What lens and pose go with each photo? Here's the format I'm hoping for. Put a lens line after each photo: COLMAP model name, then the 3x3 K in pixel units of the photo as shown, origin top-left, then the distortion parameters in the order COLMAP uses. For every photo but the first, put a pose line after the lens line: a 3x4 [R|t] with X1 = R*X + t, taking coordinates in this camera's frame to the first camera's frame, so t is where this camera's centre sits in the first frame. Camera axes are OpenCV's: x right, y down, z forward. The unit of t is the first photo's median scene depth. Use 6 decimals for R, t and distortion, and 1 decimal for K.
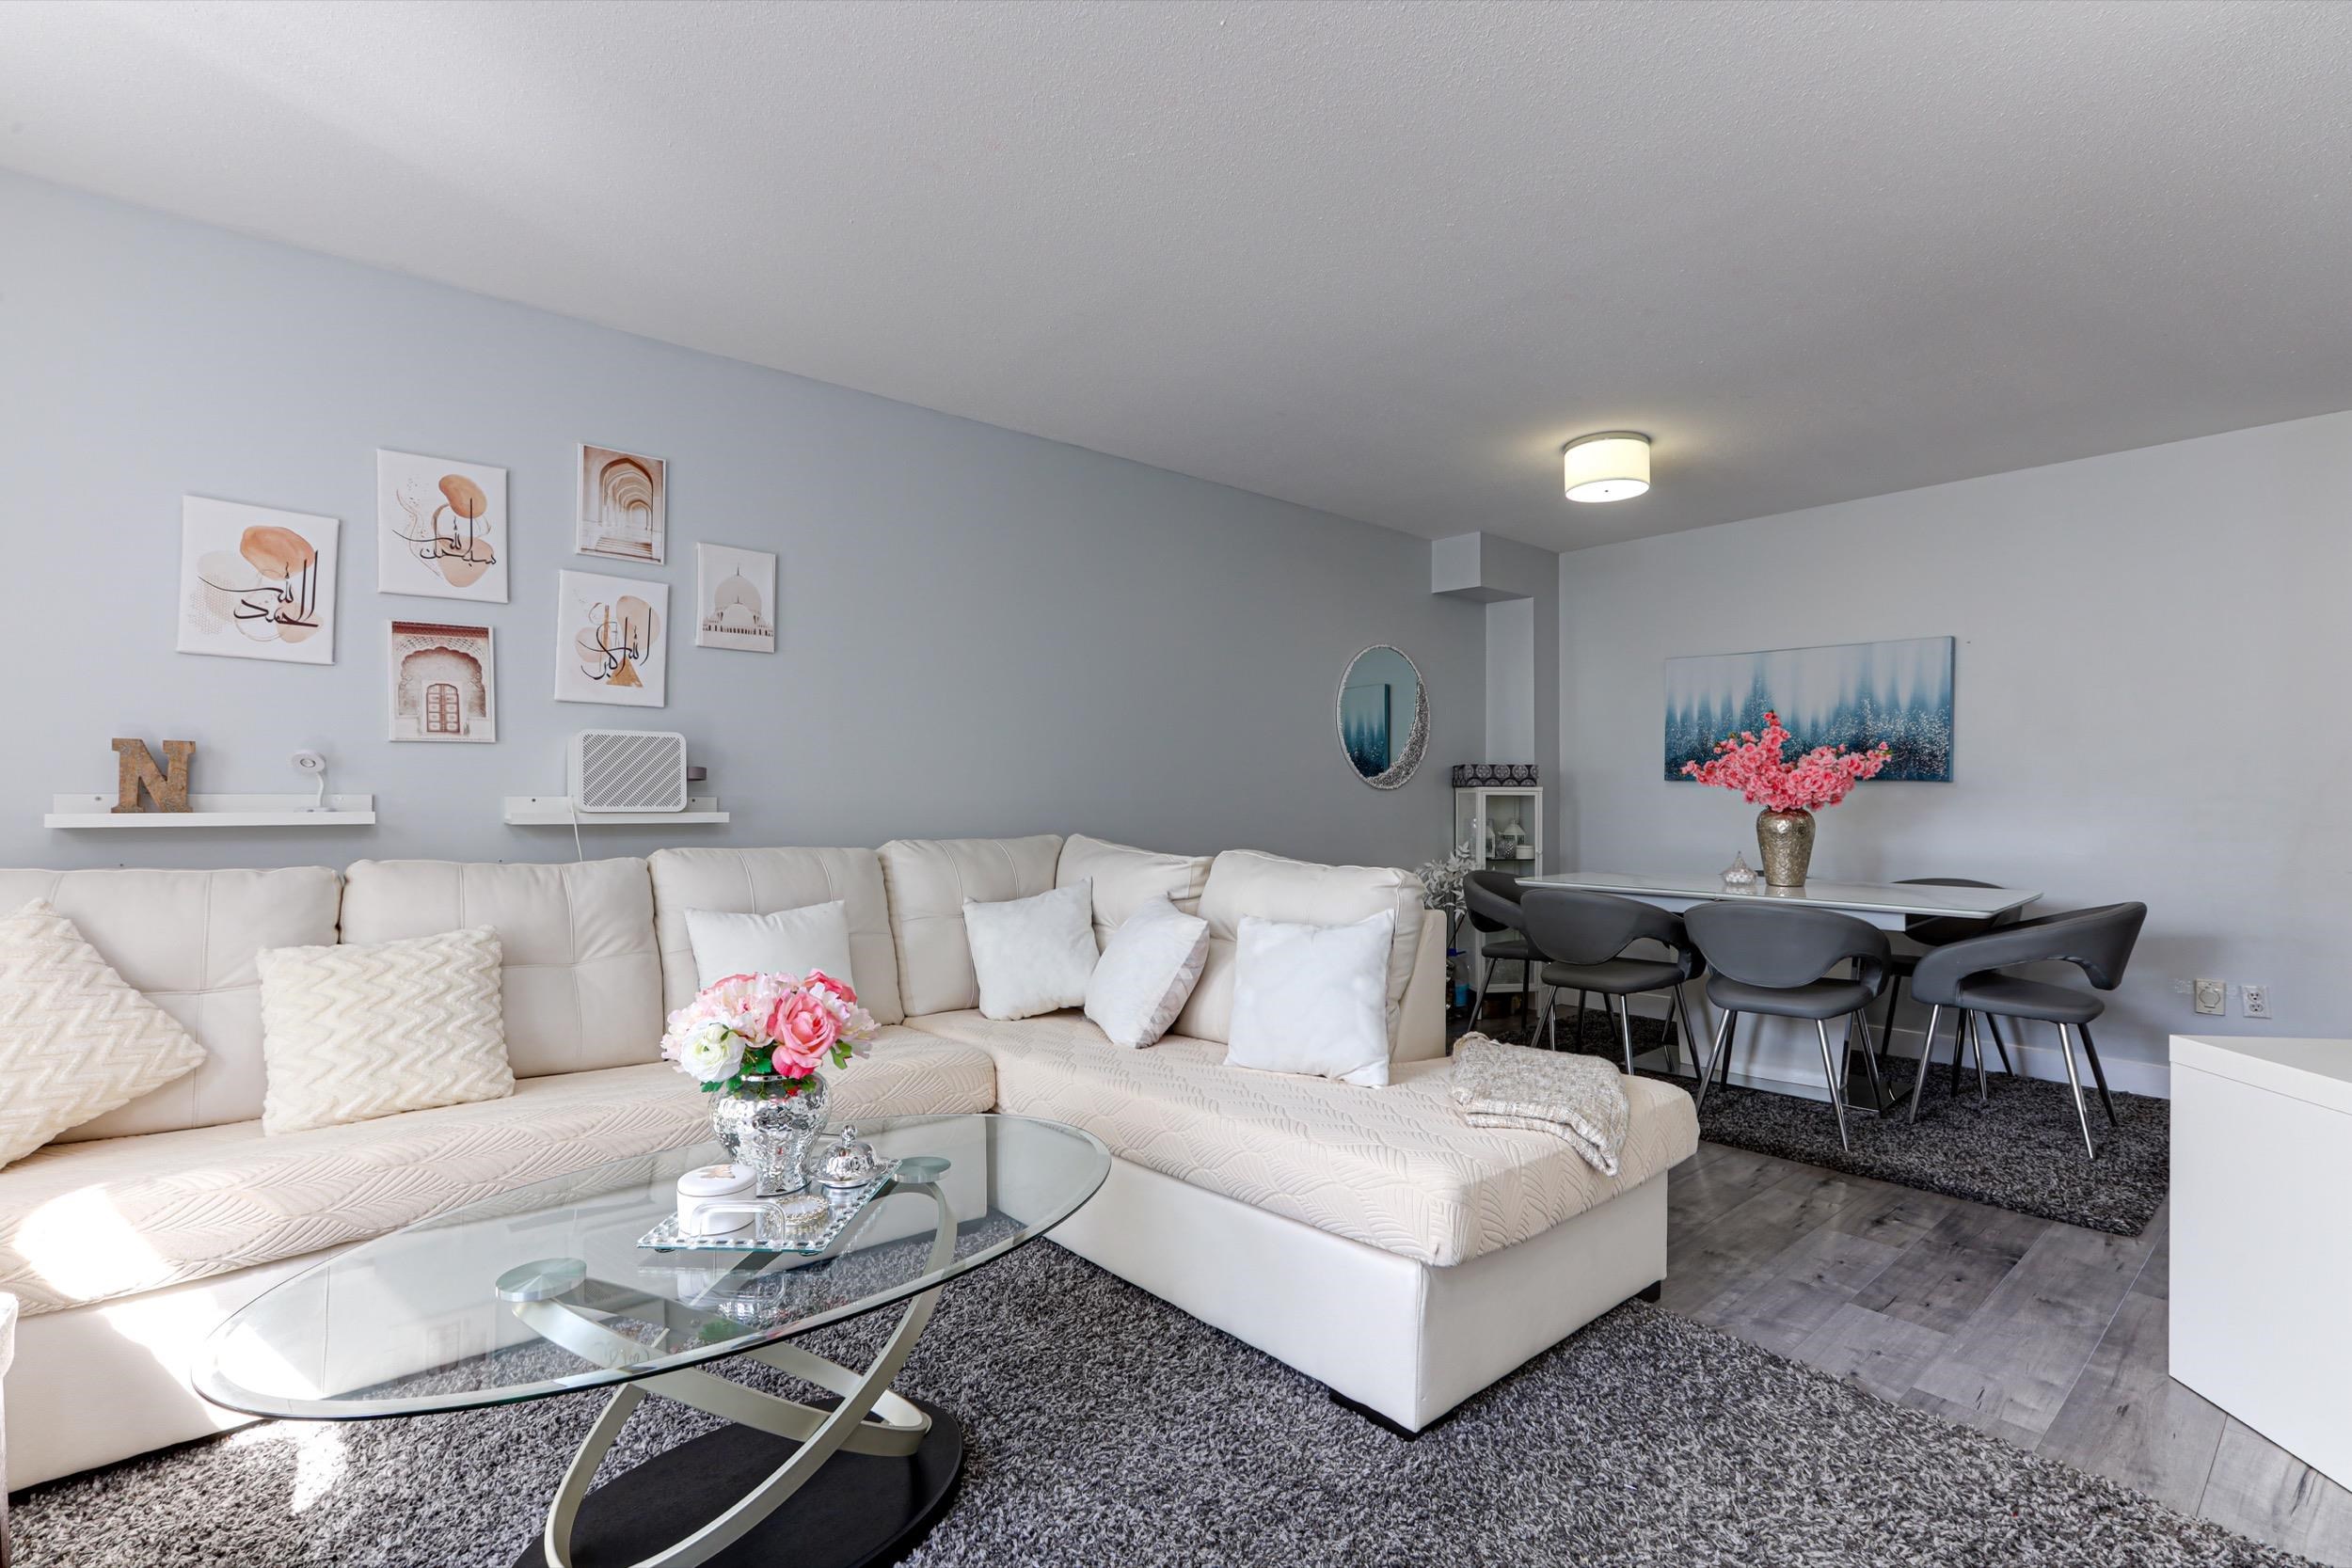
lens RADIAL K [[1112.1, 0, 1166.8], [0, 1112.1, 780.1], [0, 0, 1]] dist [-0.024740, 0.018131]
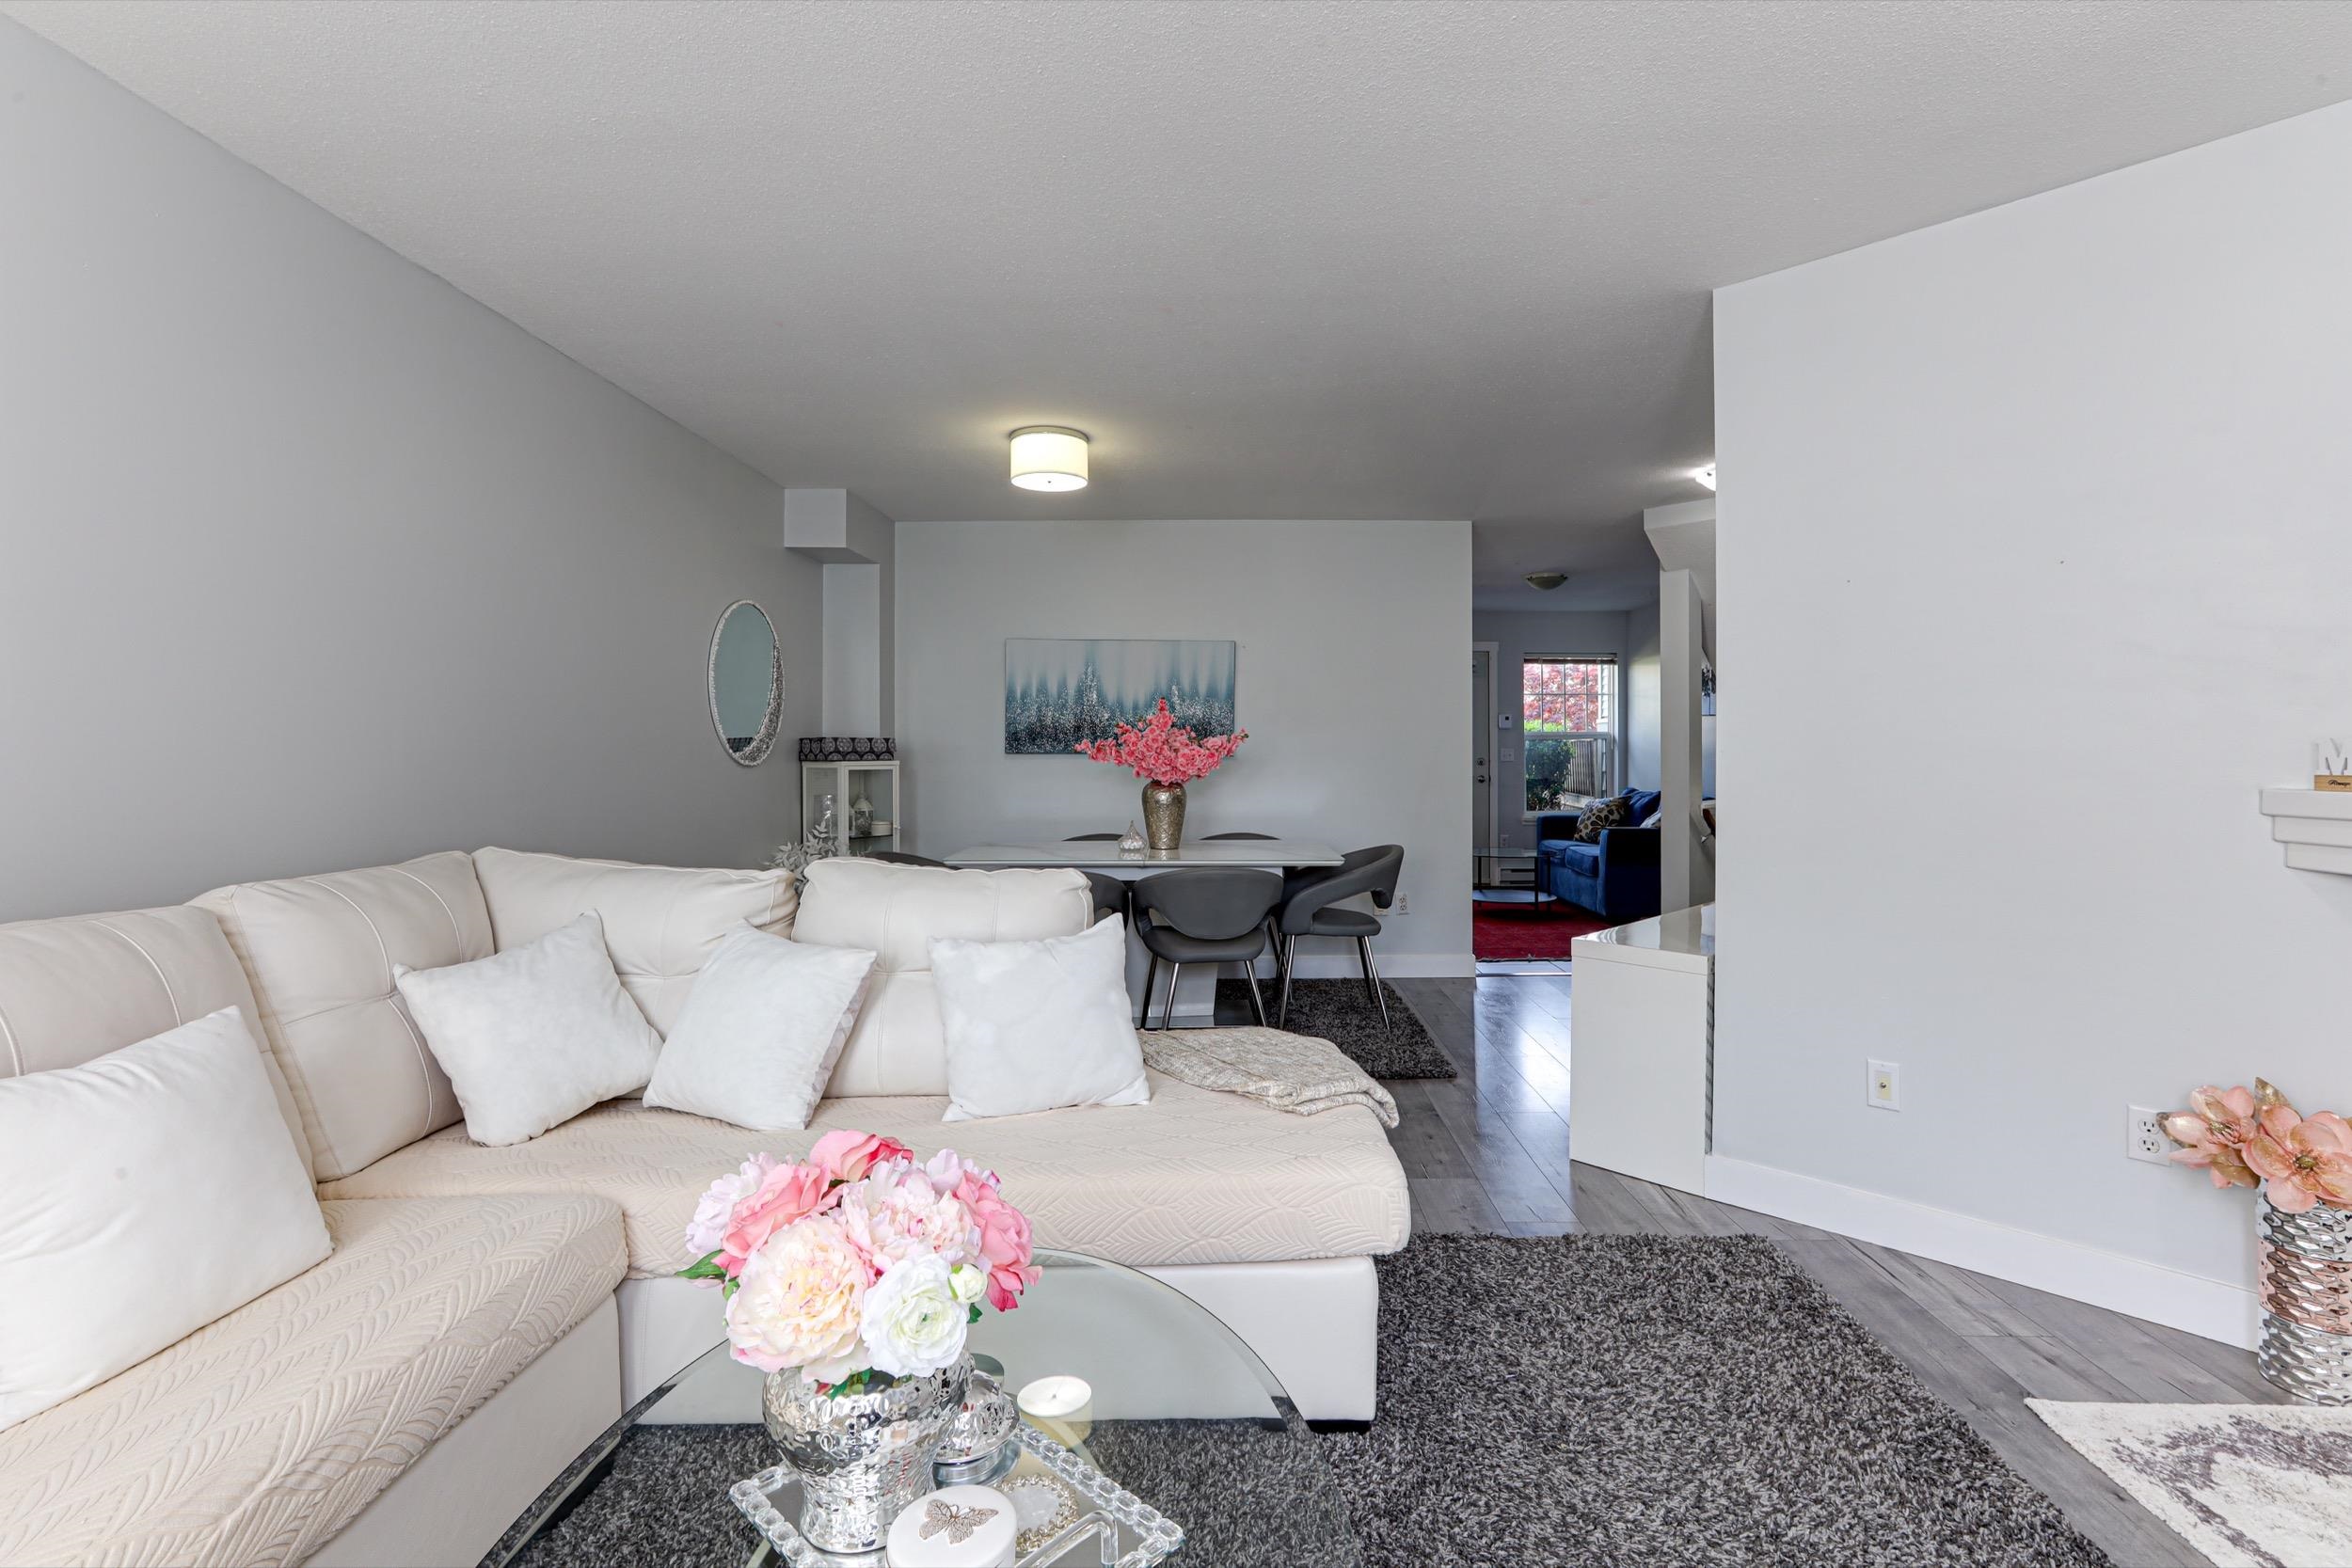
lens RADIAL K [[1112.1, 0, 1192.1], [0, 1112.1, 772.6], [0, 0, 1]] dist [-0.024740, 0.018131]
pose [[0.658337, -0.022406, 0.752390, -0.411381], [-0.005338, 0.999393, 0.034432, -0.033014], [-0.752705, -0.026684, 0.657817, 0.287597]]
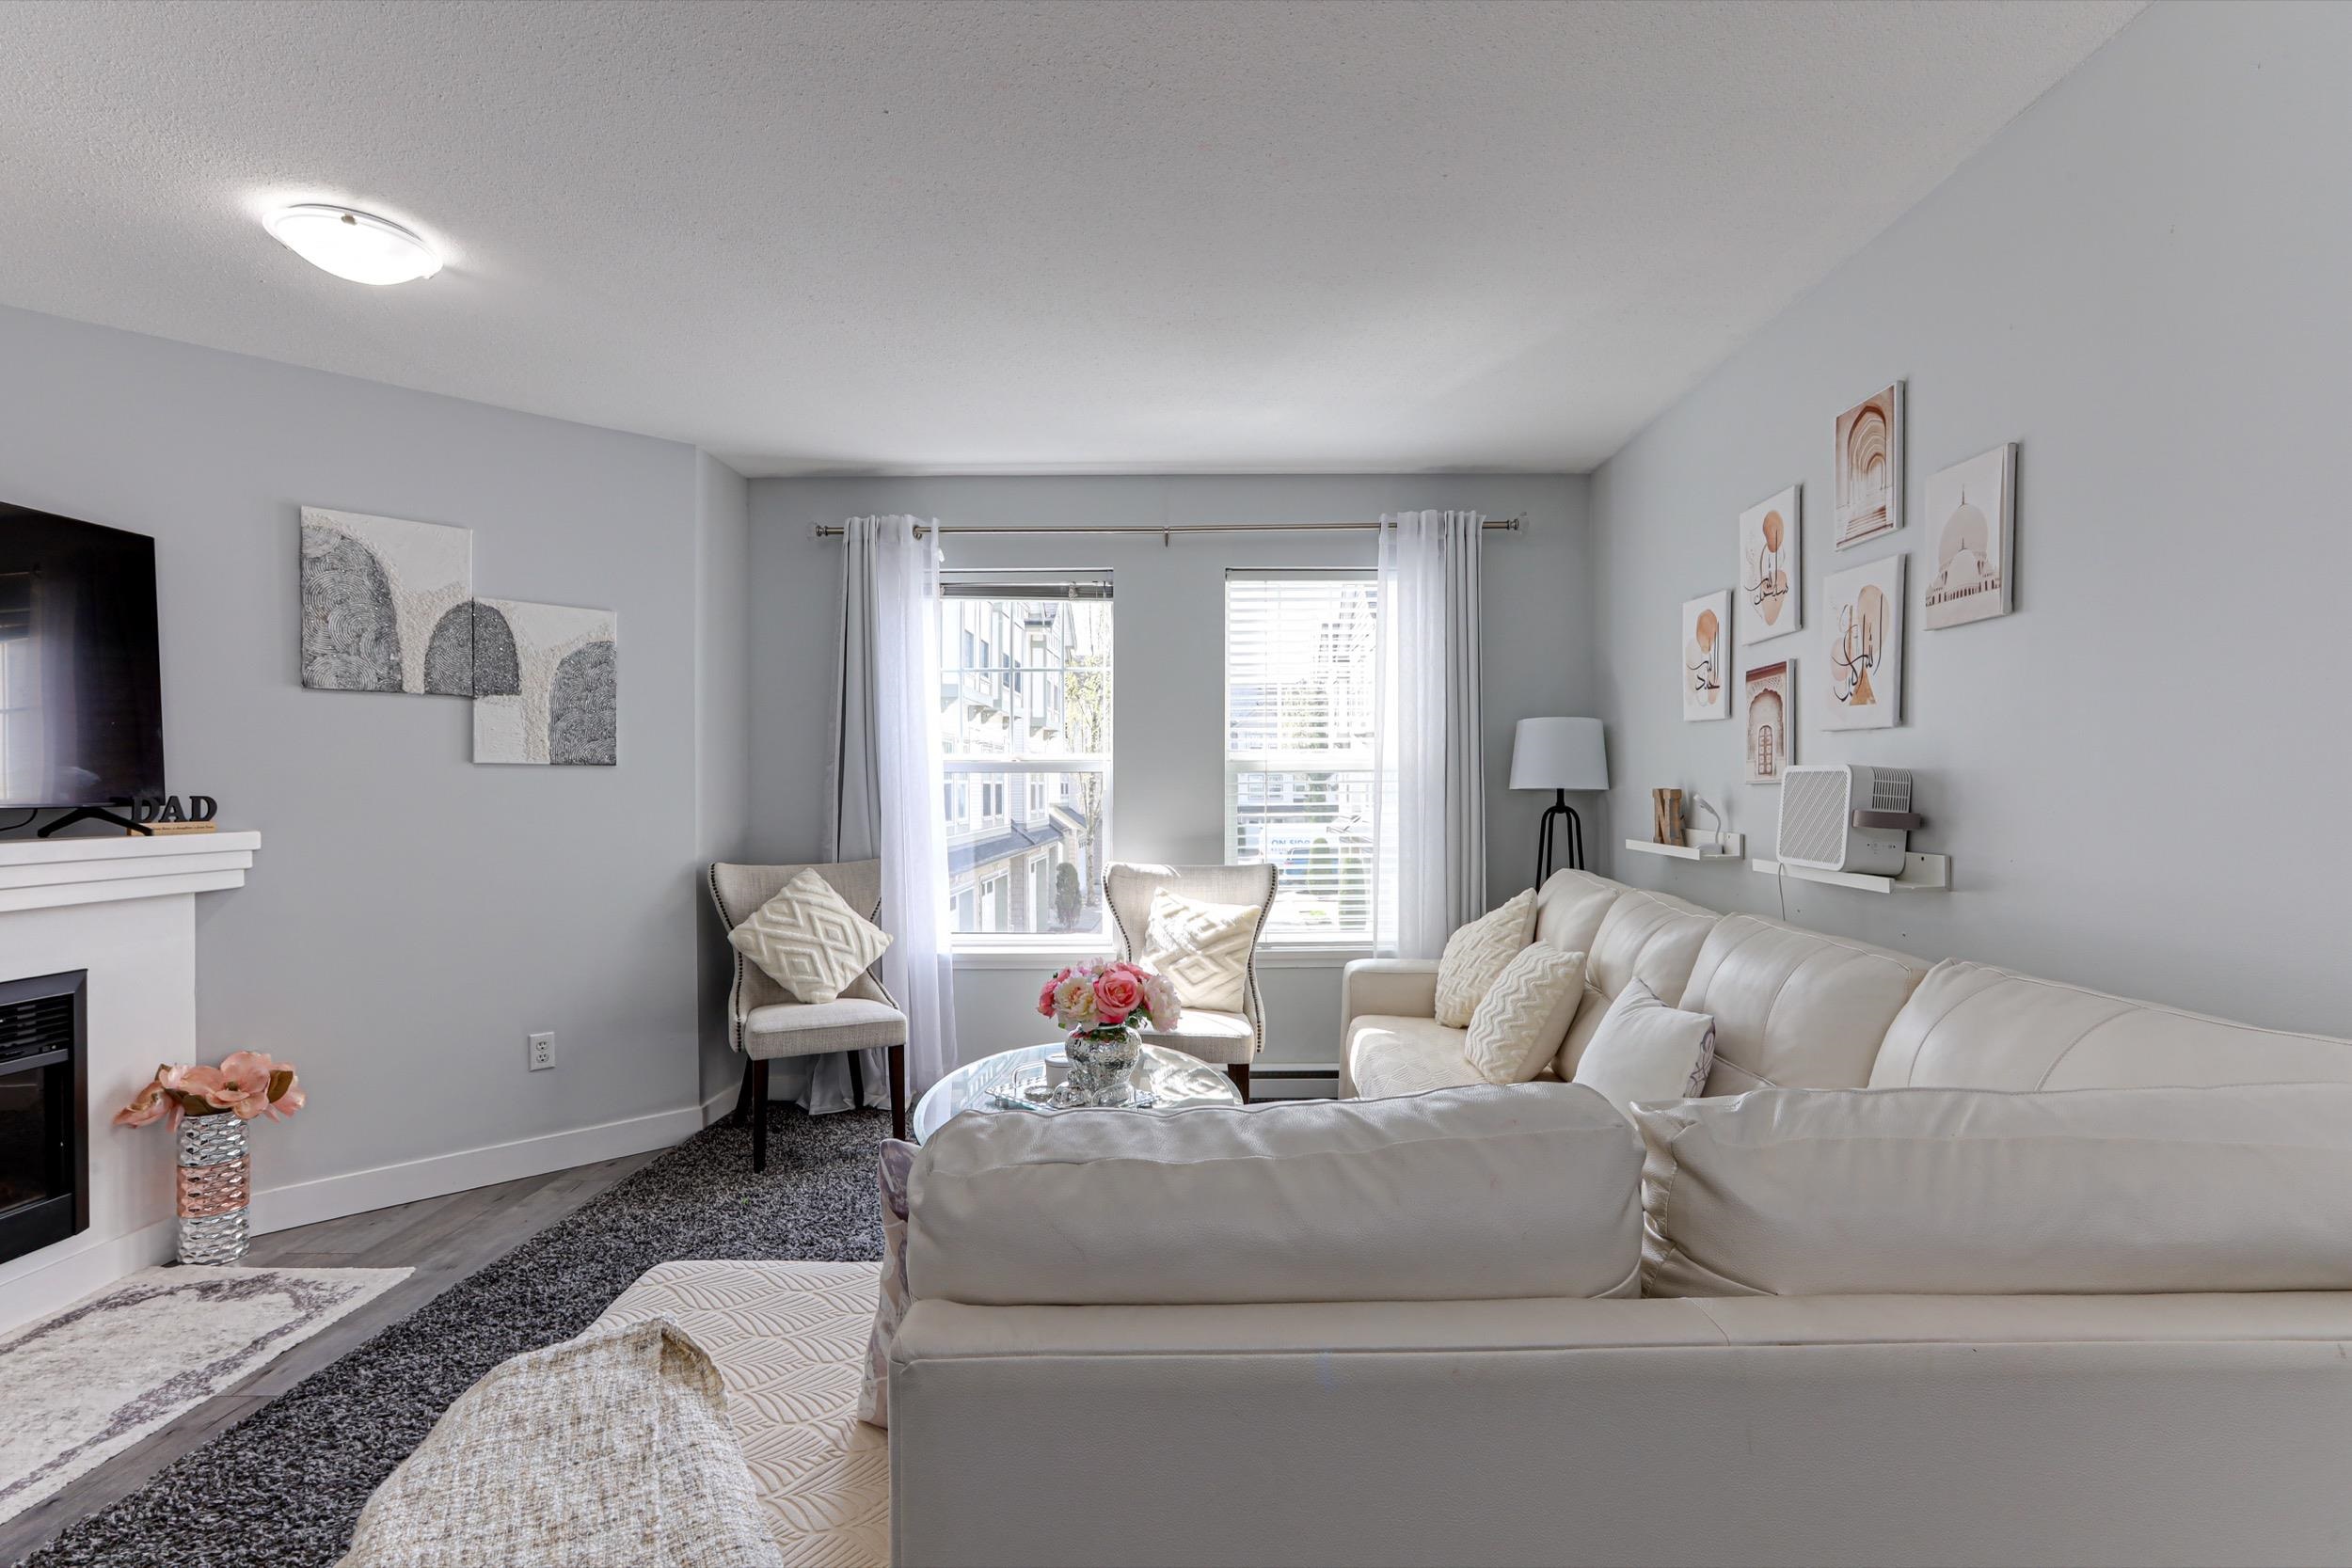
lens RADIAL K [[1112.1, 0, 1175.1], [0, 1112.1, 791.6], [0, 0, 1]] dist [-0.024740, 0.018131]
pose [[-0.659534, -0.002083, -0.751672, 0.440672], [0.005569, 0.999955, -0.007657, -0.023722], [0.751654, -0.009236, -0.659493, 1.256382]]
